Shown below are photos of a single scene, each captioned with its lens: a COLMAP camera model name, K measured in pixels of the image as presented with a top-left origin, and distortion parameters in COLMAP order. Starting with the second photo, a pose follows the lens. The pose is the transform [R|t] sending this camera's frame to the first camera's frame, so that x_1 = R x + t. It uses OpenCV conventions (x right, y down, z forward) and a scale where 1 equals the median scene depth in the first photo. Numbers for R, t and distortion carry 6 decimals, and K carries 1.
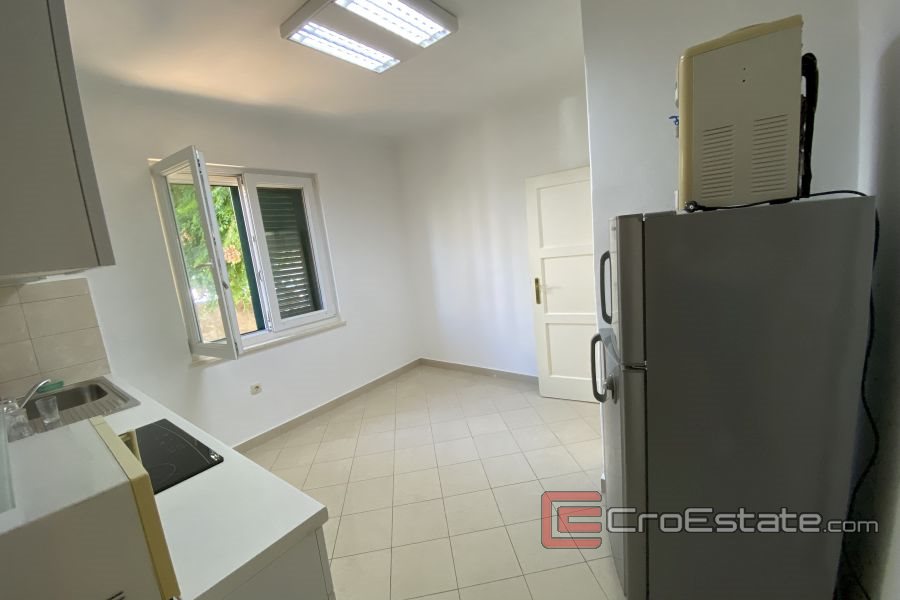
lens RADIAL K [[360.7, 0, 450.0], [0, 360.7, 300.0], [0, 0, 1]] dist [0.036322, -0.034604]
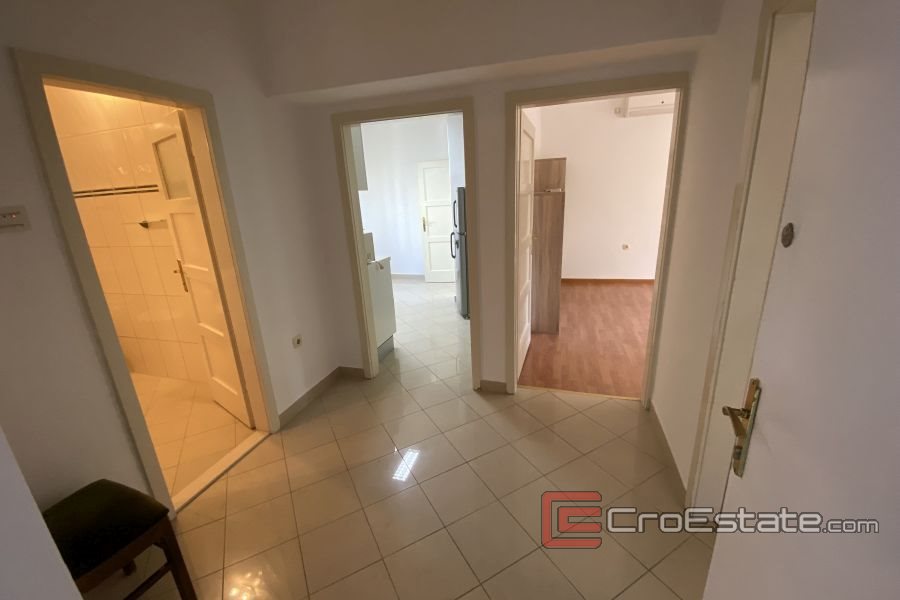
lens RADIAL K [[360.7, 0, 450.0], [0, 360.7, 300.0], [0, 0, 1]] dist [0.036322, -0.034604]
pose [[0.932885, -0.045008, 0.357351, -0.384488], [0.010075, 0.995034, 0.099024, 0.216083], [-0.360033, -0.088778, 0.928706, -0.993557]]
